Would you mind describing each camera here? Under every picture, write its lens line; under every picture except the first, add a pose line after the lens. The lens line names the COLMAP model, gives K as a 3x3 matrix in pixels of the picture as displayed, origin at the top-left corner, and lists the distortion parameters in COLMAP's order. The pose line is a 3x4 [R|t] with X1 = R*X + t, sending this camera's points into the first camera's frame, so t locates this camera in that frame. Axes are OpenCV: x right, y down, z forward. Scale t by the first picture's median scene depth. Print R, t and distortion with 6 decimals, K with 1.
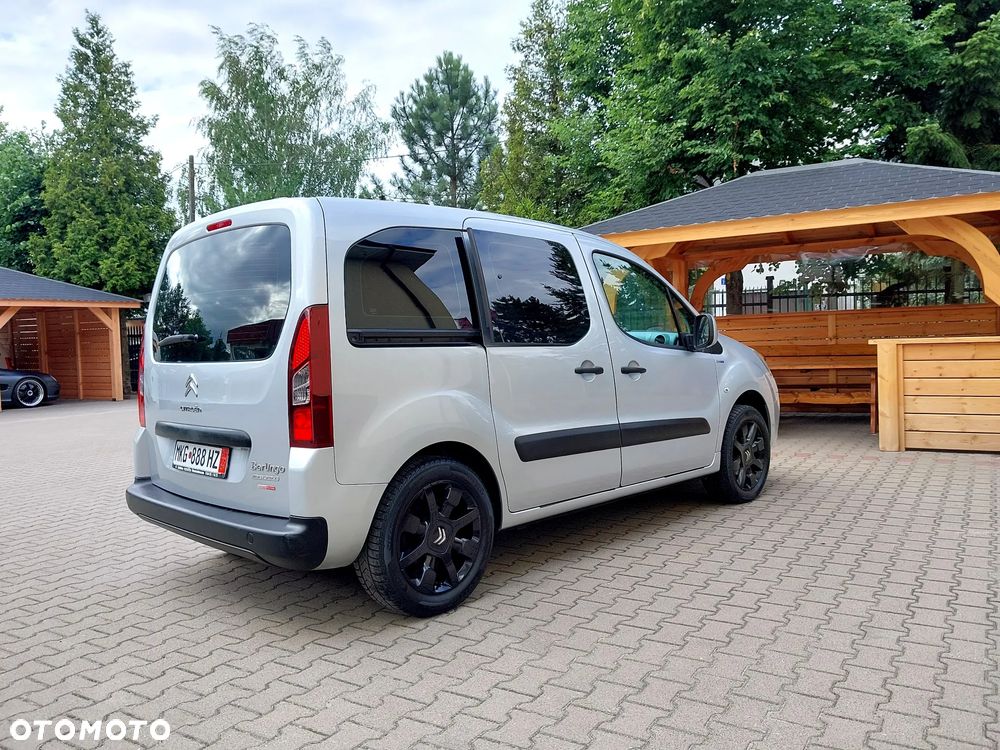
lens RADIAL K [[942.2, 0, 504.8], [0, 942.2, 411.9], [0, 0, 1]] dist [-0.018711, 0.010607]
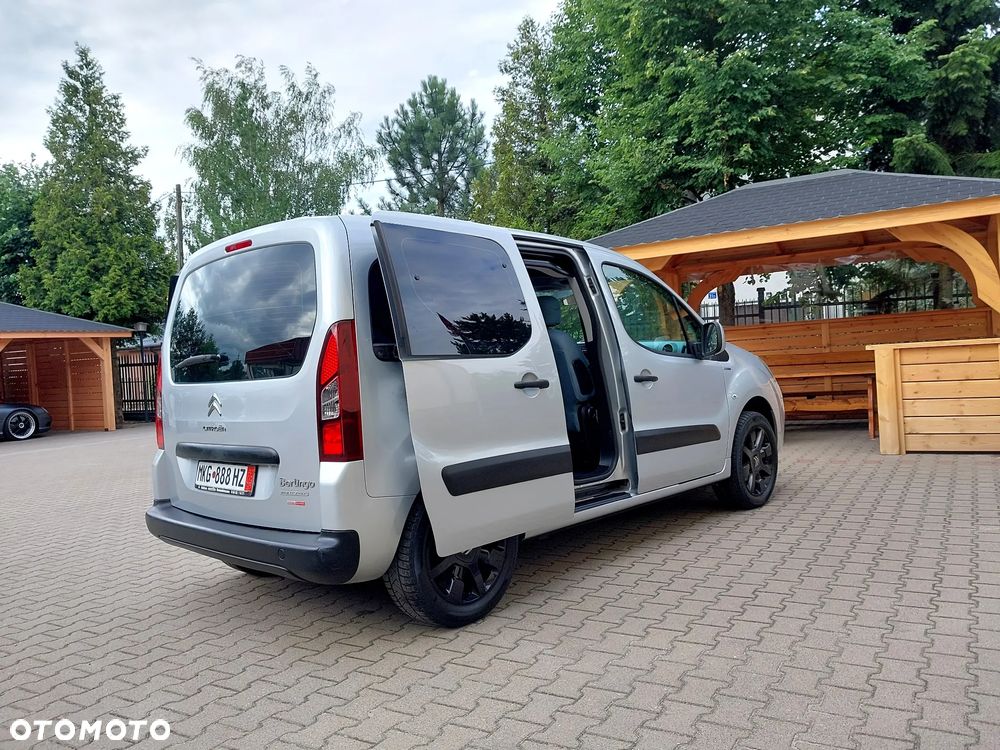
lens RADIAL K [[942.2, 0, 504.8], [0, 942.2, 411.9], [0, 0, 1]] dist [-0.018711, 0.010607]
pose [[0.999409, -0.028565, 0.019115, -0.021111], [0.029004, 0.999312, -0.023096, 0.005955], [-0.018442, 0.023636, 0.999551, -0.006281]]
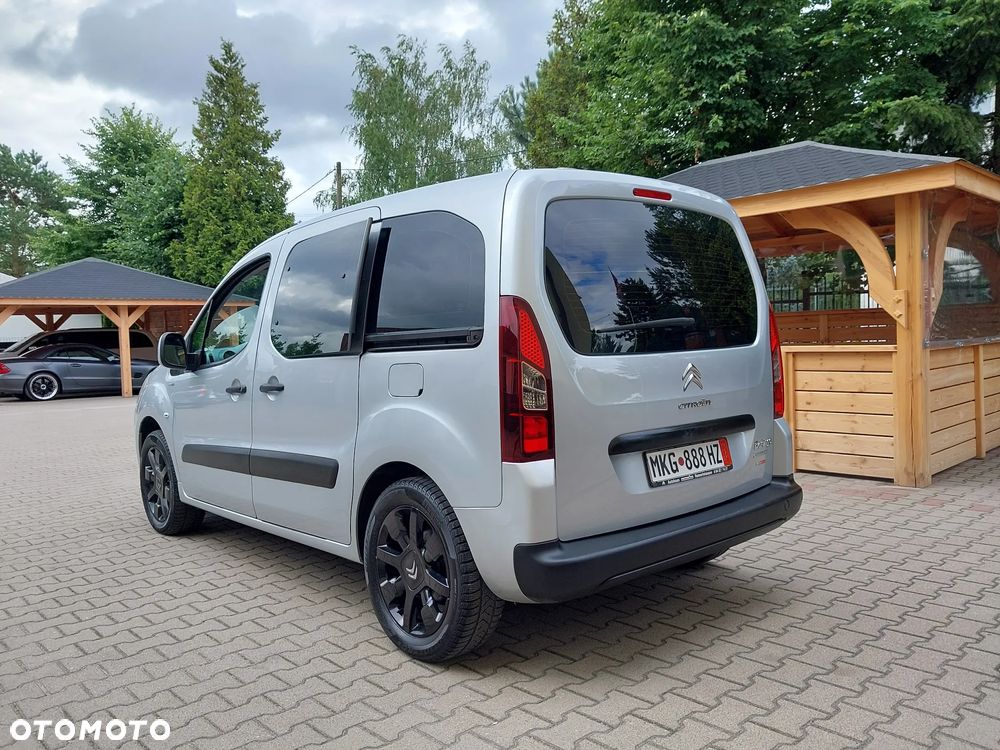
lens RADIAL K [[942.2, 0, 504.8], [0, 942.2, 411.9], [0, 0, 1]] dist [-0.018711, 0.010607]
pose [[0.951917, 0.031743, -0.304707, 0.362243], [-0.028202, 0.999474, 0.016017, -0.018464], [0.305055, -0.006653, 0.952311, 0.057705]]
